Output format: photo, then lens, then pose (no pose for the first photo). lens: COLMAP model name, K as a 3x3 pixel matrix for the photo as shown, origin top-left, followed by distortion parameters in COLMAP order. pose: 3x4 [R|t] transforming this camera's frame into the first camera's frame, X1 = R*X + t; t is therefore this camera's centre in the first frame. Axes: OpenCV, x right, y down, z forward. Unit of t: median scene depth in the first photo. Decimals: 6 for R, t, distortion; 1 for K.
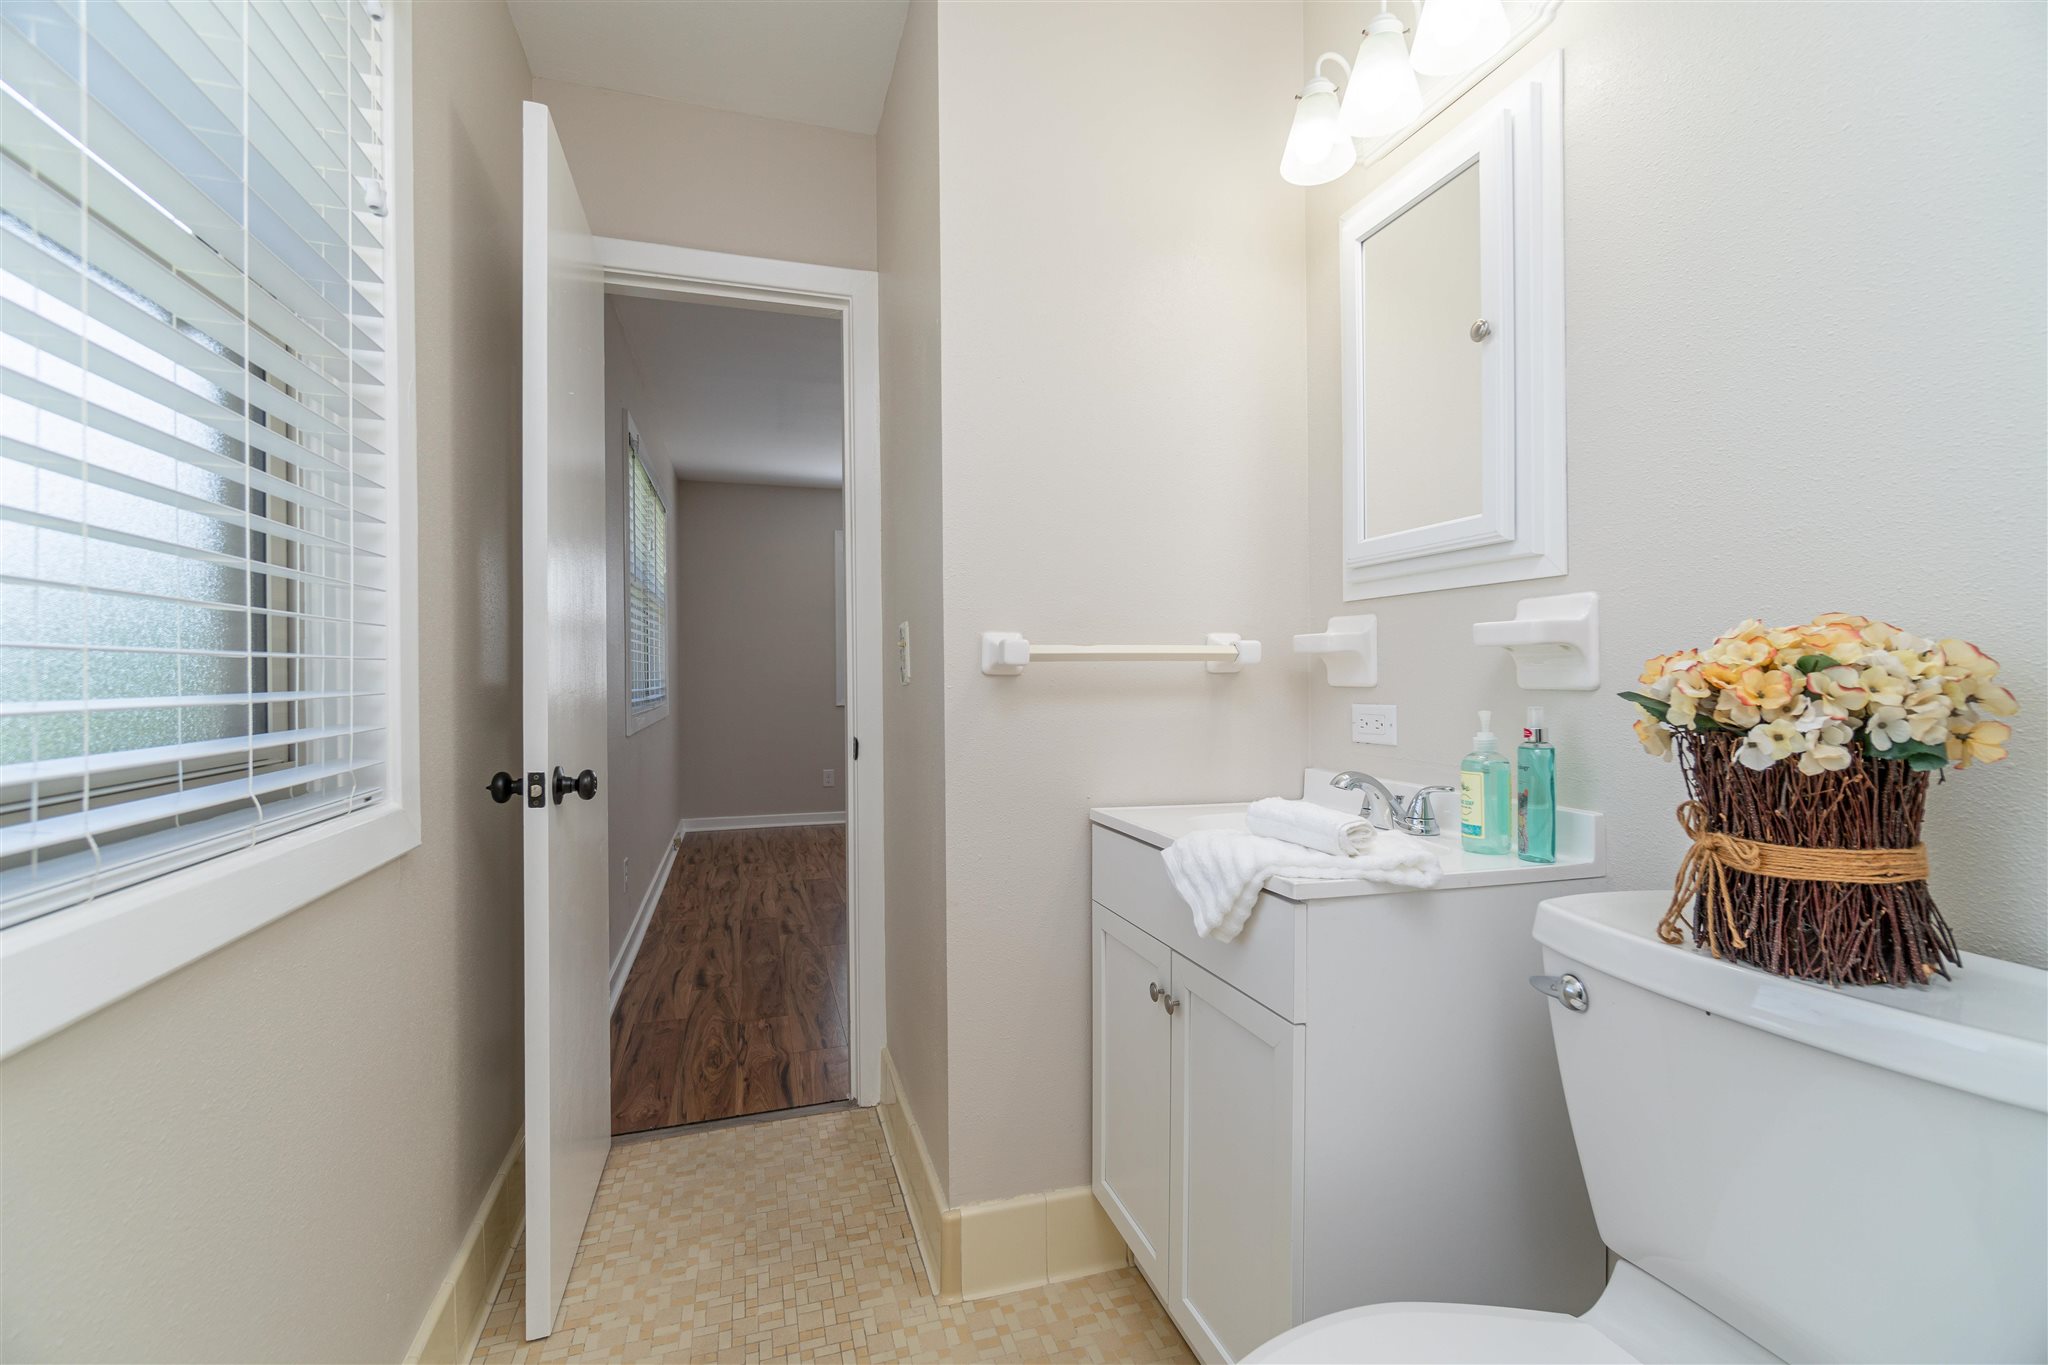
lens RADIAL K [[901.4, 0, 1023.6], [0, 901.4, 678.2], [0, 0, 1]] dist [-0.001669, 0.000854]
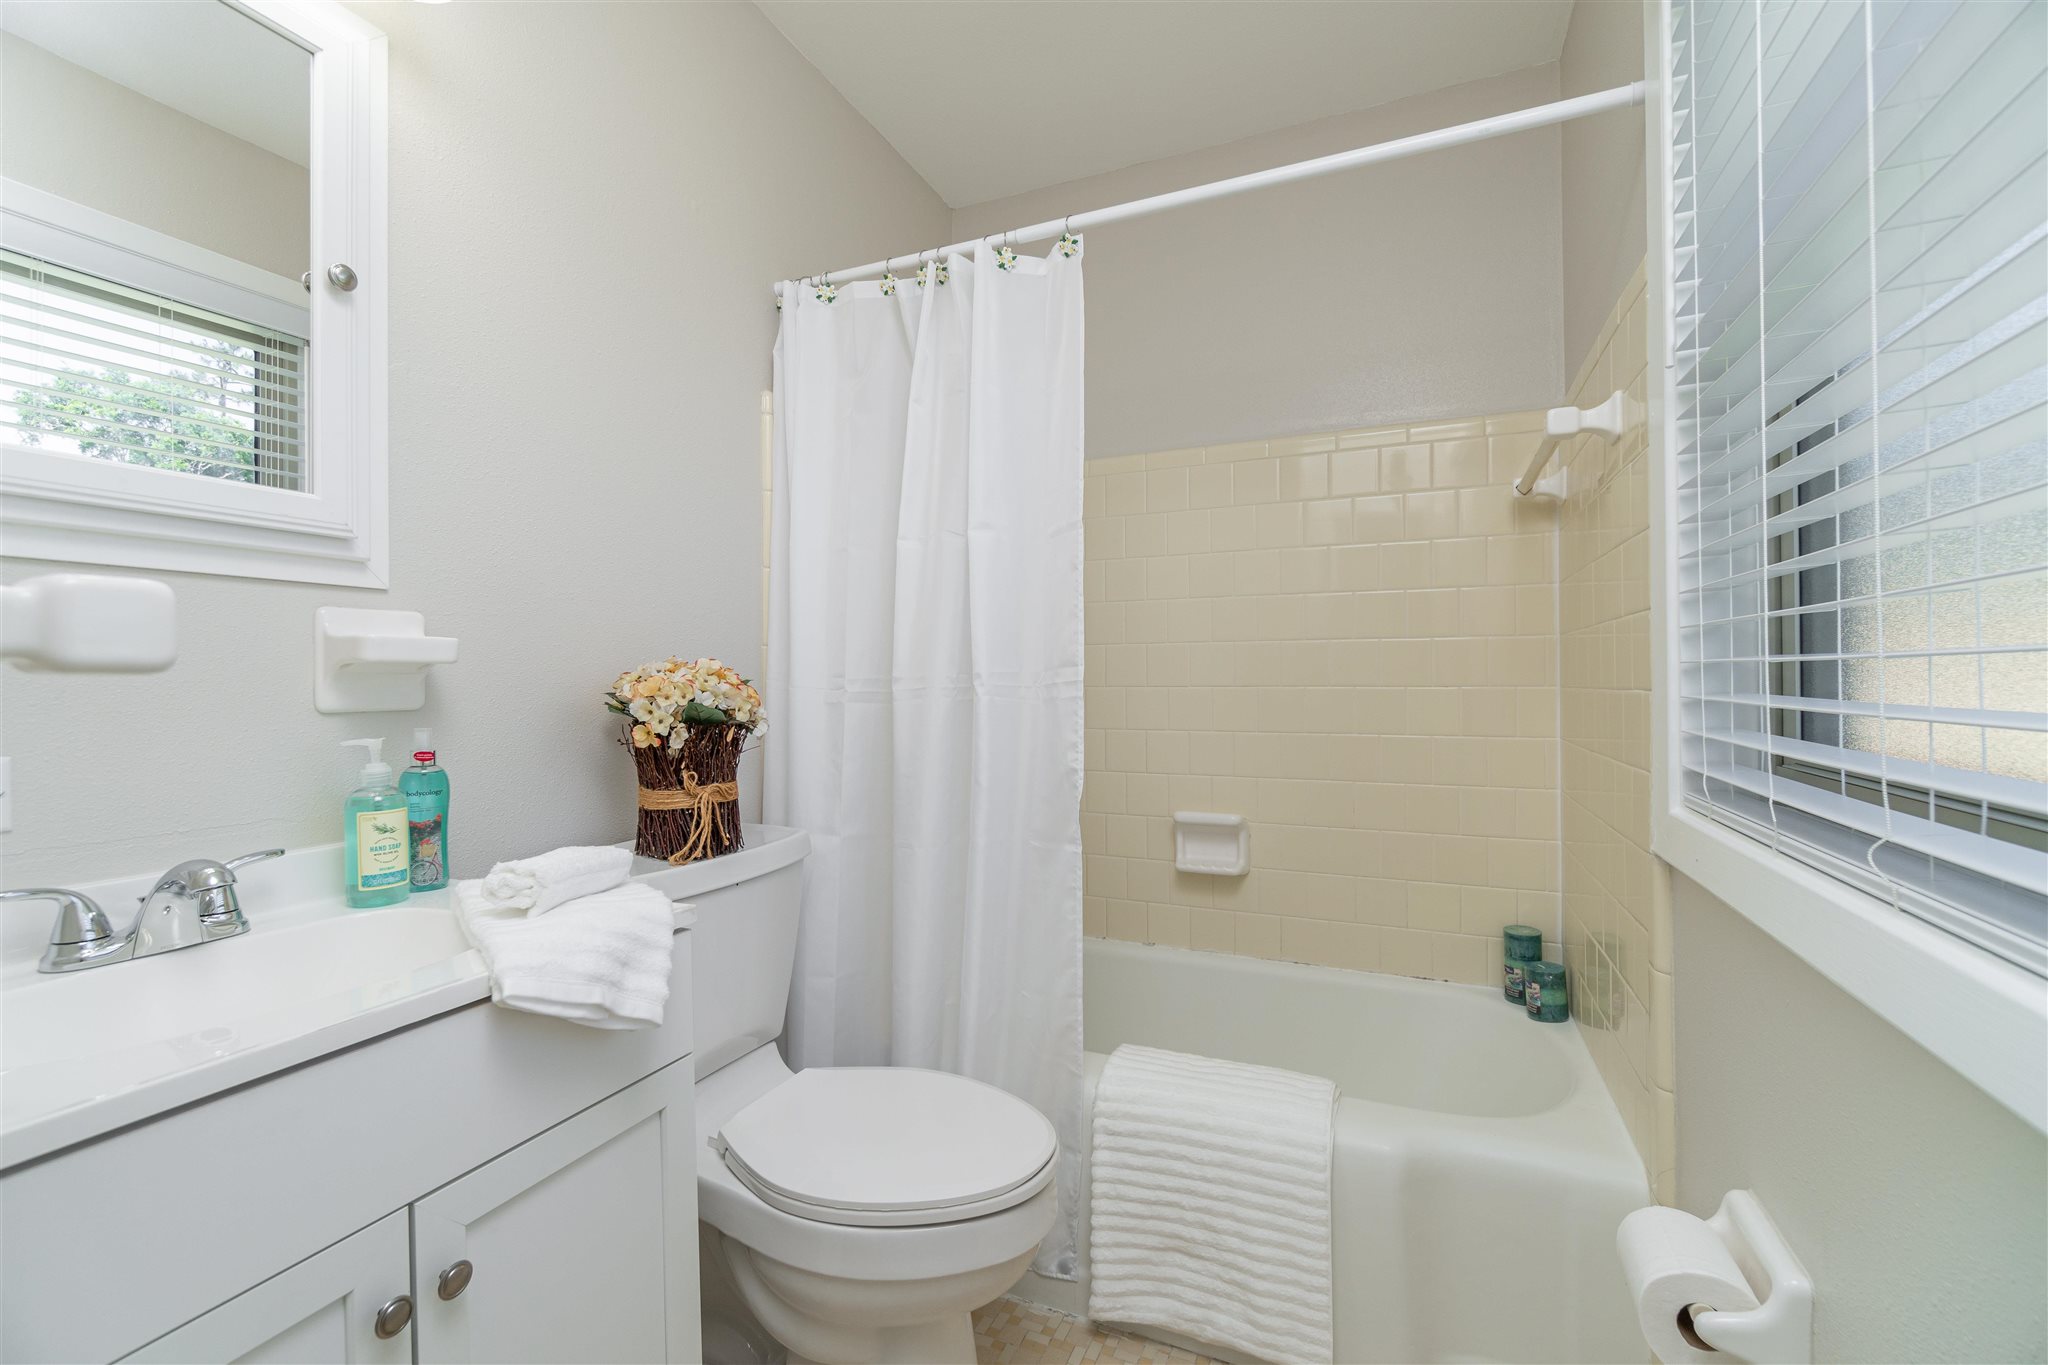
lens RADIAL K [[864.7, 0, 1000.1], [0, 864.7, 675.8], [0, 0, 1]] dist [-0.006787, 0.000306]
pose [[-0.749236, 0.011285, 0.662207, -0.650729], [0.012755, 0.999915, -0.002609, -0.012415], [-0.662180, 0.006492, -0.749317, 1.787544]]
